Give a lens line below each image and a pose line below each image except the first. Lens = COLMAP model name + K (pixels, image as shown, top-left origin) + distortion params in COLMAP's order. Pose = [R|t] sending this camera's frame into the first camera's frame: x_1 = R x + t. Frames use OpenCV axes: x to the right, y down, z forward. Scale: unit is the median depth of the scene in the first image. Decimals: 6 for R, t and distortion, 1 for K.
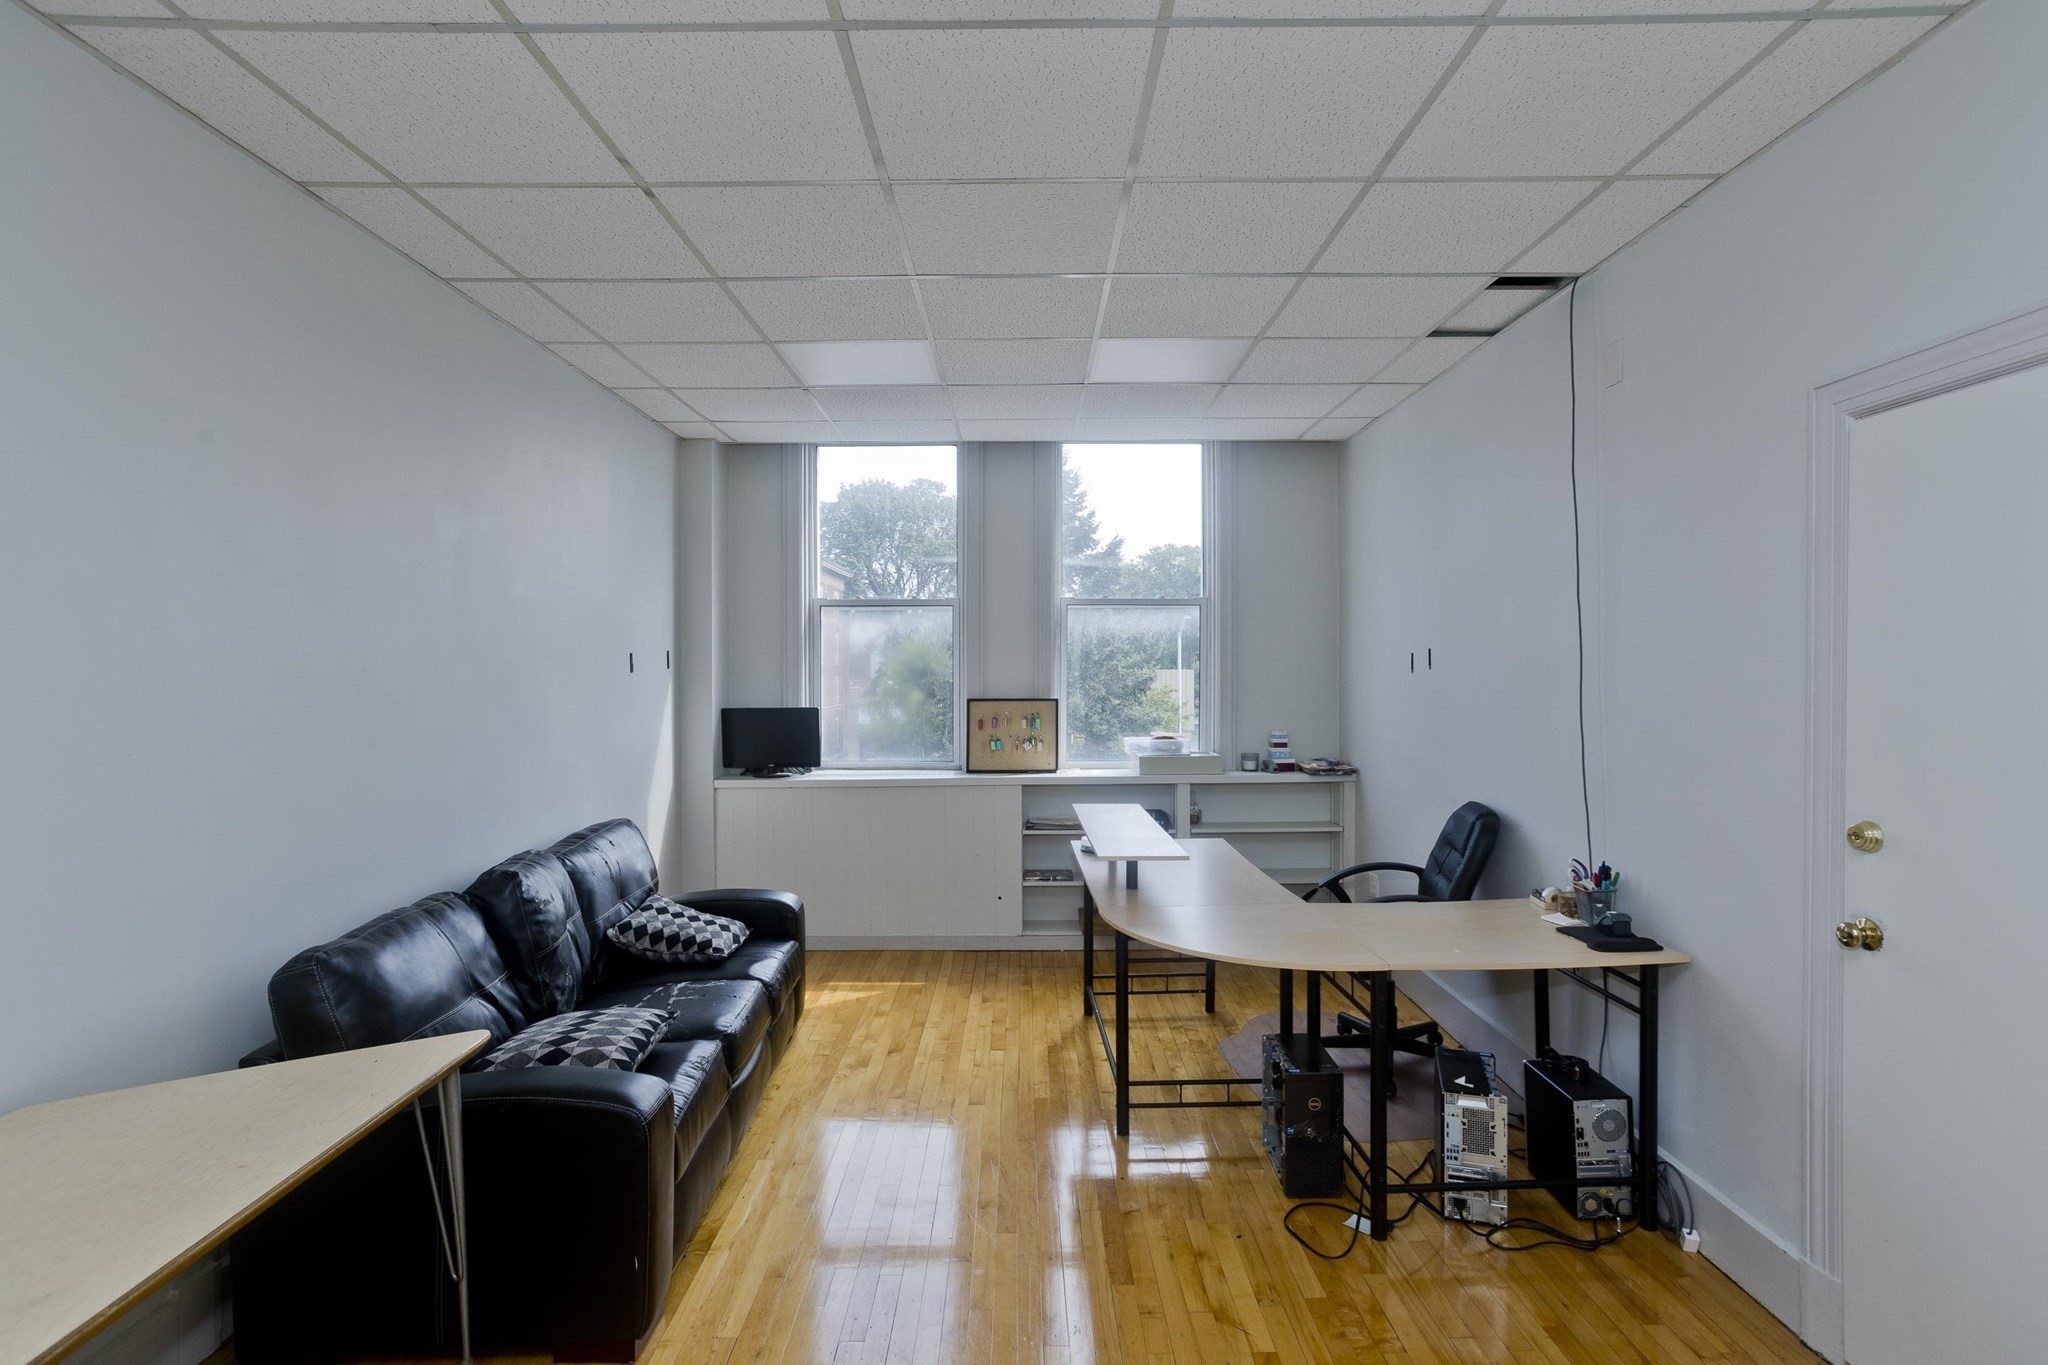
lens RADIAL K [[1055.2, 0, 1024.0], [0, 1055.2, 682.5], [0, 0, 1]] dist [-0.018116, 0.001030]
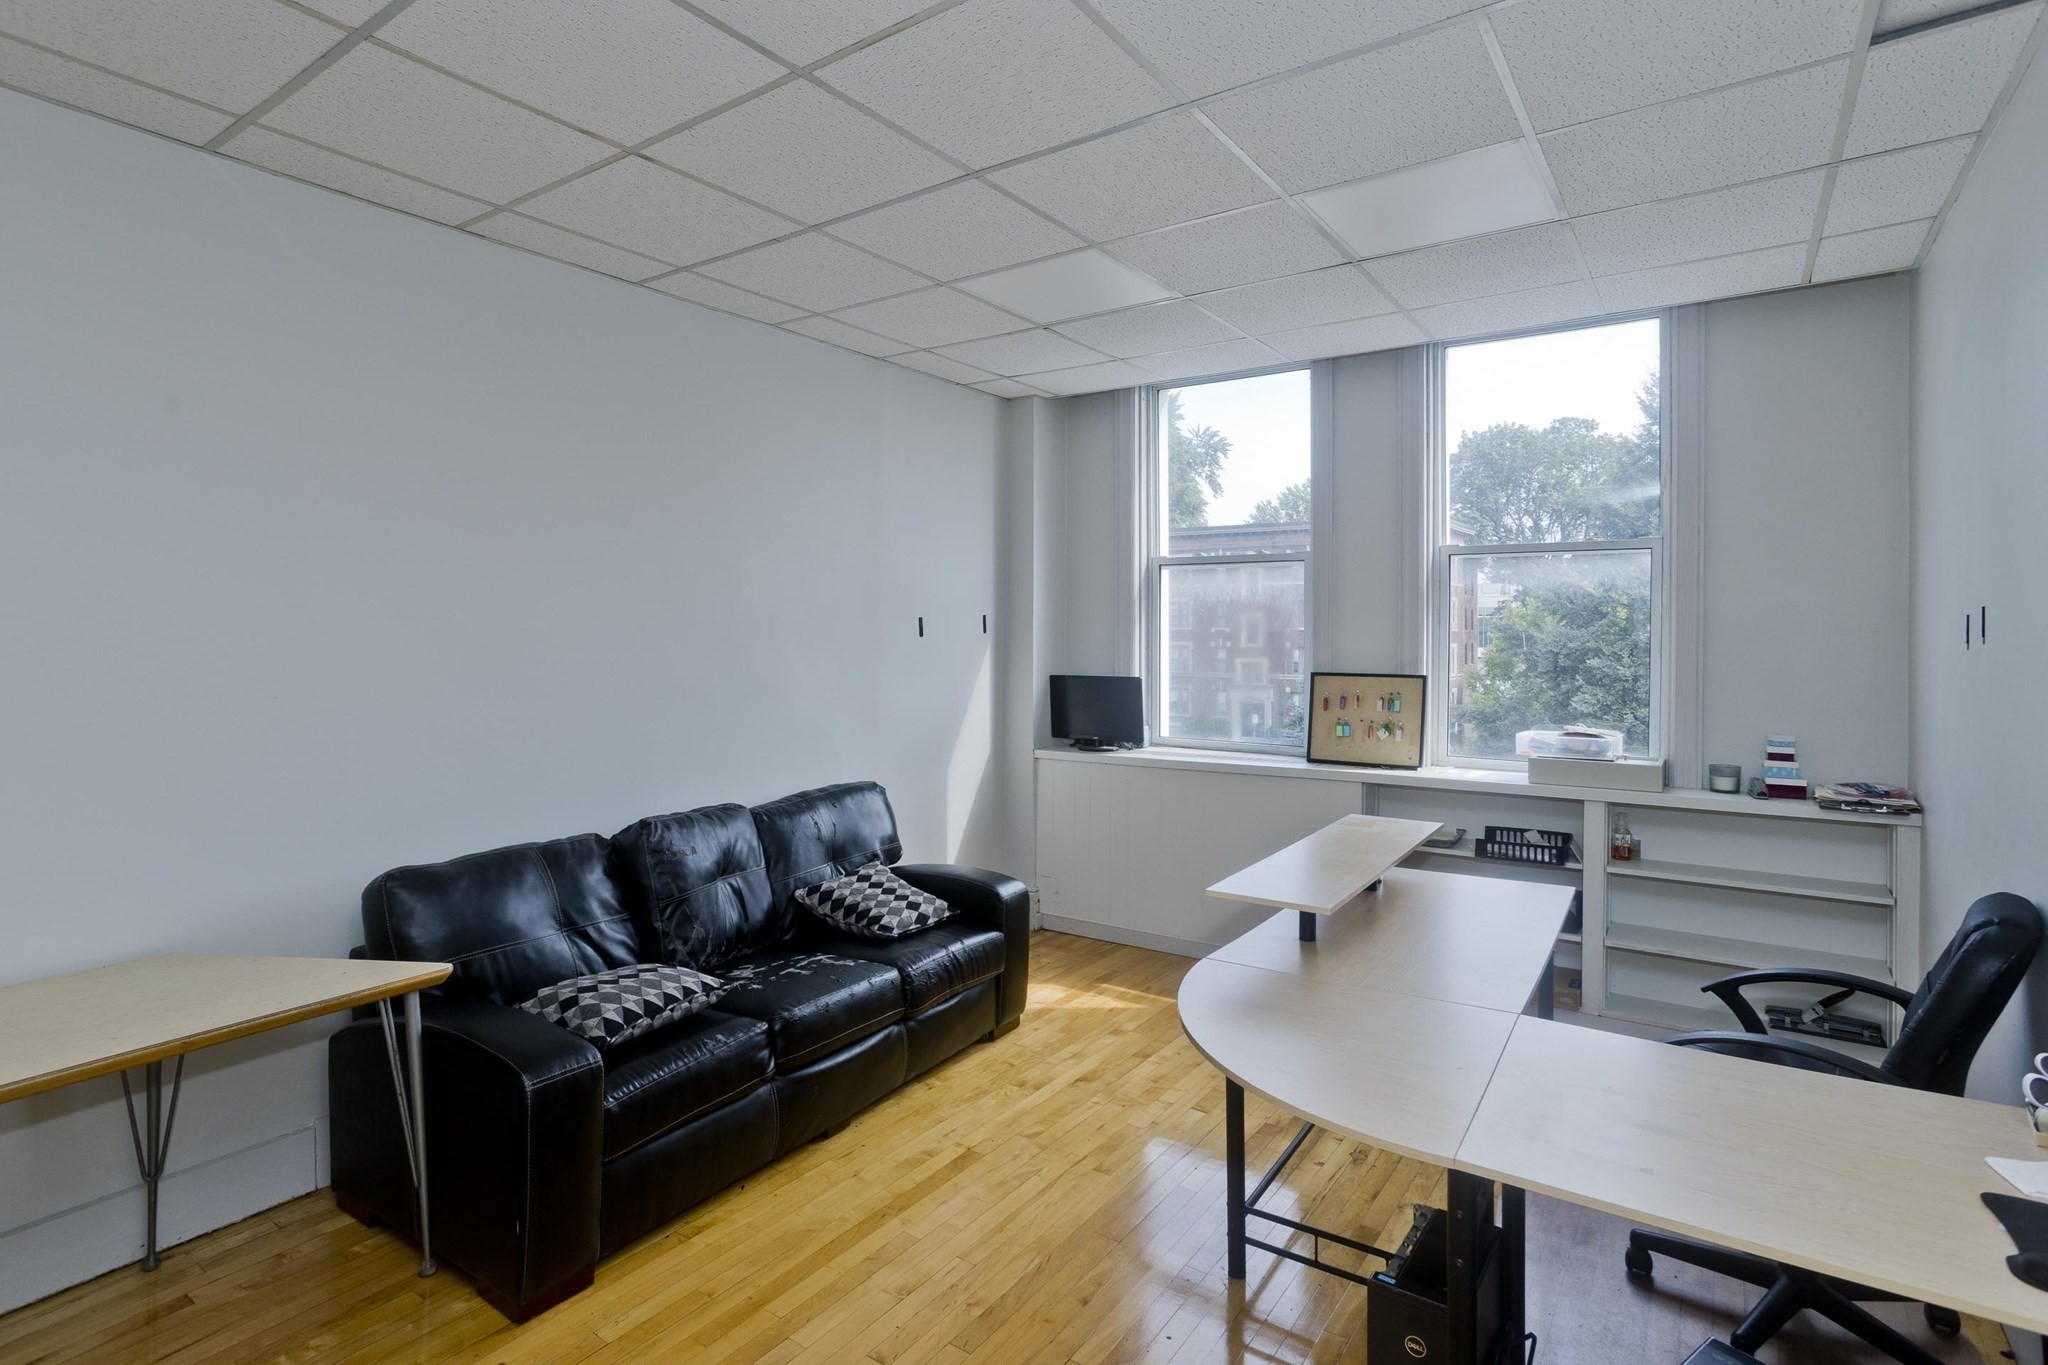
lens RADIAL K [[1049.4, 0, 911.4], [0, 1049.4, 646.5], [0, 0, 1]] dist [-0.032279, 0.000722]
pose [[0.789535, 0.011844, -0.613592, 0.273171], [-0.013036, 0.999912, 0.002527, -0.003691], [0.613567, 0.006004, 0.789620, 0.231176]]
